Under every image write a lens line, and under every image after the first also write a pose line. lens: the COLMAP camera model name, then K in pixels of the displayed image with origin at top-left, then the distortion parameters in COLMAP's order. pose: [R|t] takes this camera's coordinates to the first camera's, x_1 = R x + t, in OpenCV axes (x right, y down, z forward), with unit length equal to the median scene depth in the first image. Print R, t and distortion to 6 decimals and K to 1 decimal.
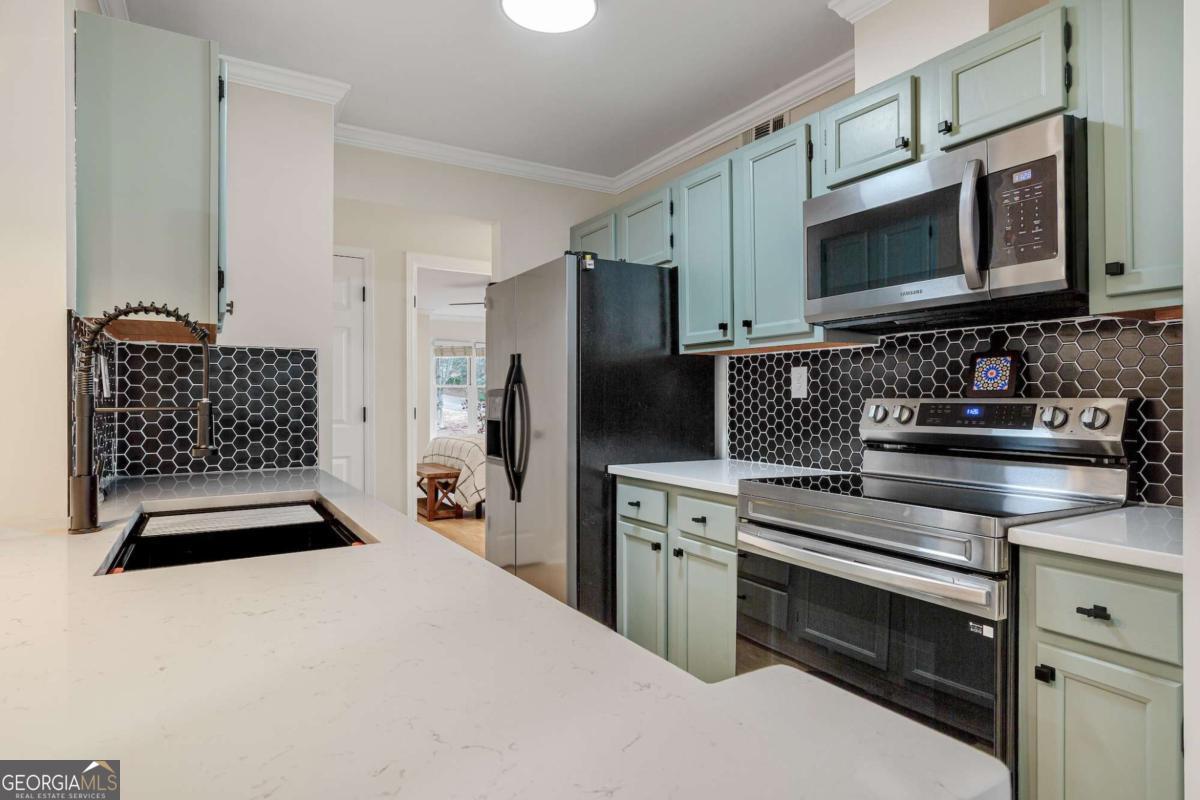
lens RADIAL K [[658.6, 0, 600.0], [0, 658.6, 400.0], [0, 0, 1]] dist [-0.000097, -0.000327]
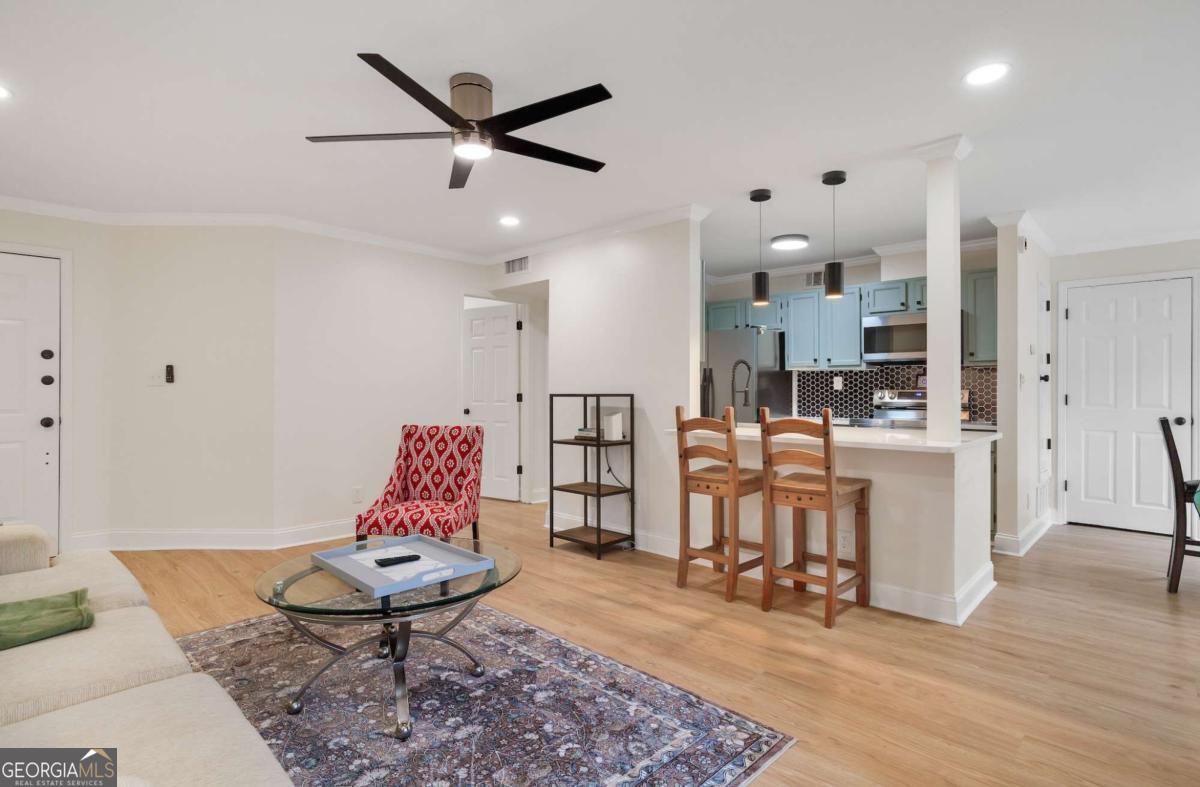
lens RADIAL K [[593.4, 0, 600.0], [0, 593.4, 393.5], [0, 0, 1]] dist [0.001870, 0.000393]
pose [[0.965188, 0.001420, 0.261554, -1.205111], [-0.002796, 0.999984, 0.004892, 0.003414], [-0.261543, -0.005453, 0.965176, -0.952760]]
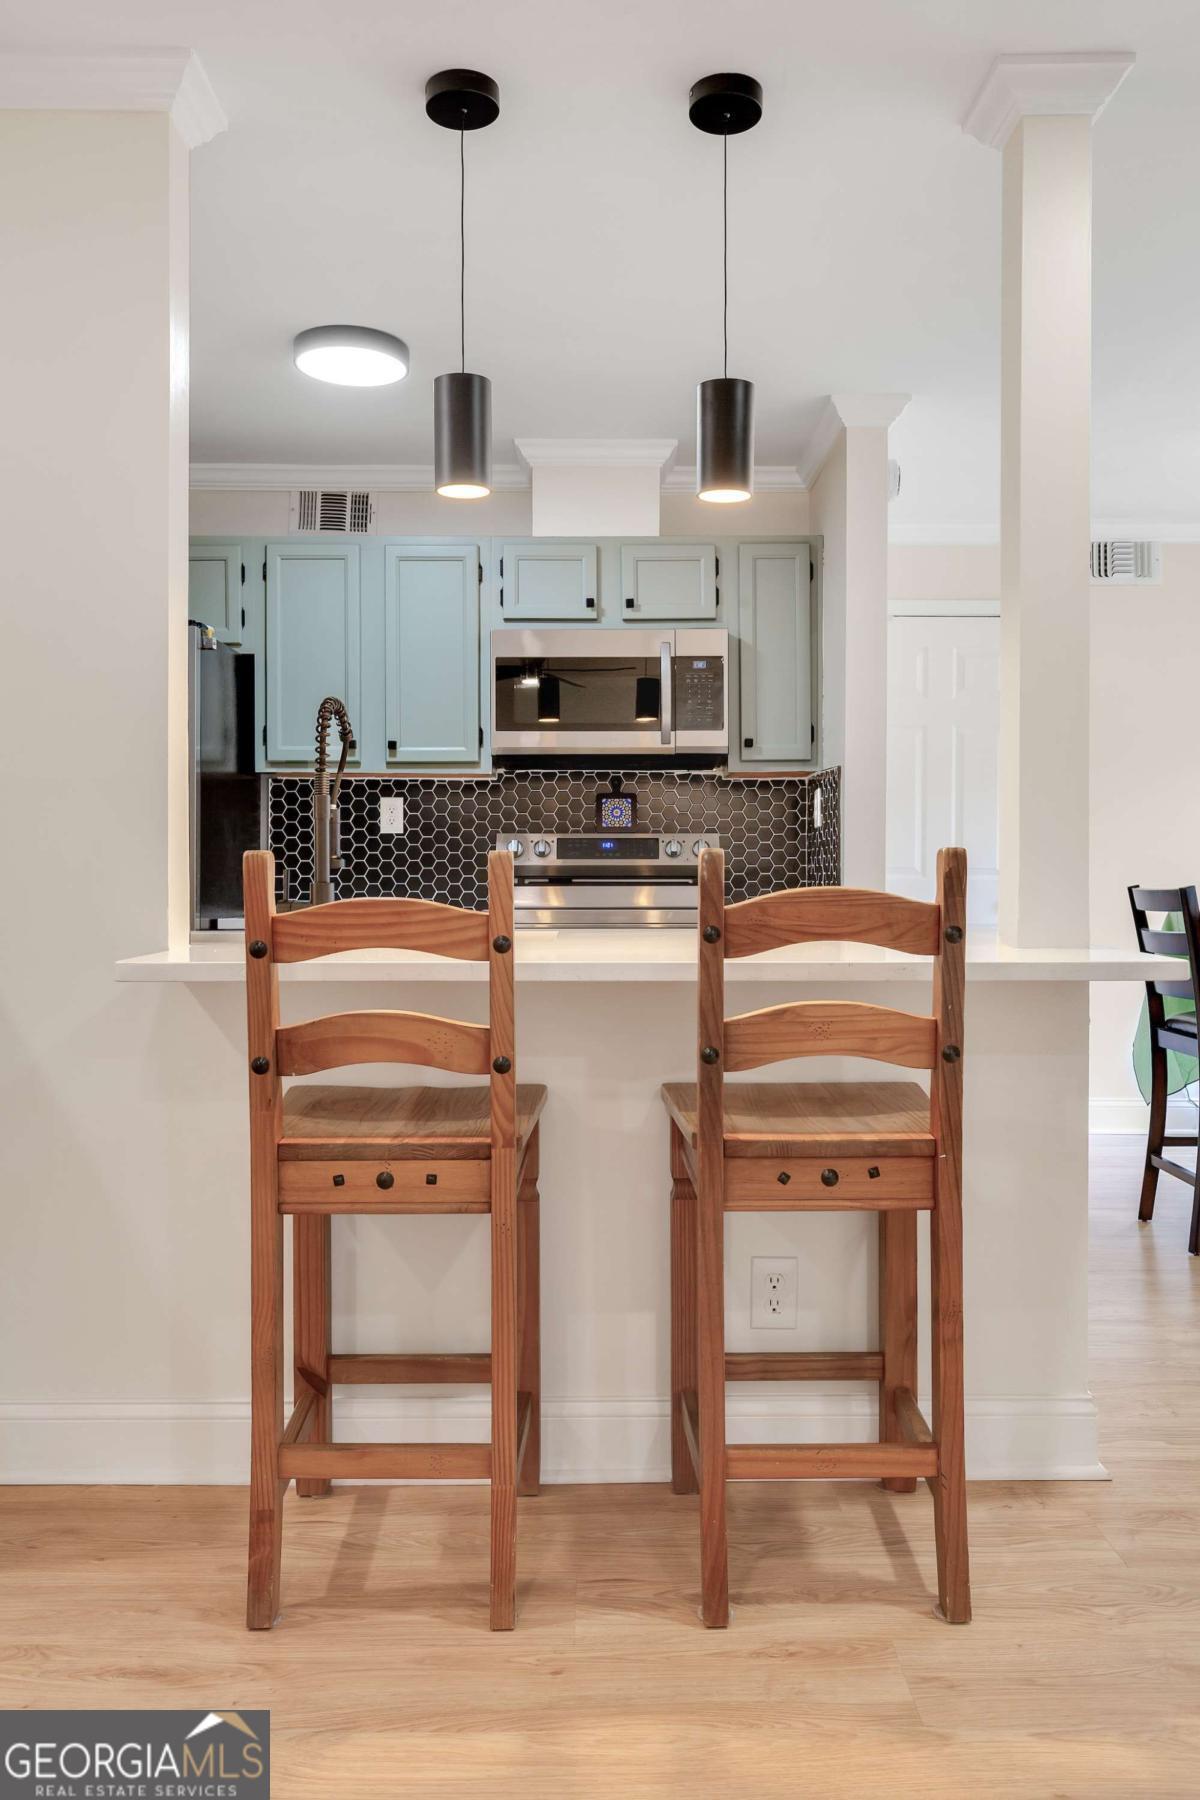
lens RADIAL K [[1397.0, 0, 600.0], [0, 1397.0, 900.0], [0, 0, 1]] dist [0.040275, 0.000647]
pose [[0.498239, -0.017739, 0.866859, -1.235432], [0.001839, 0.999810, 0.019403, 0.052538], [-0.867038, -0.008073, 0.498177, -0.155759]]
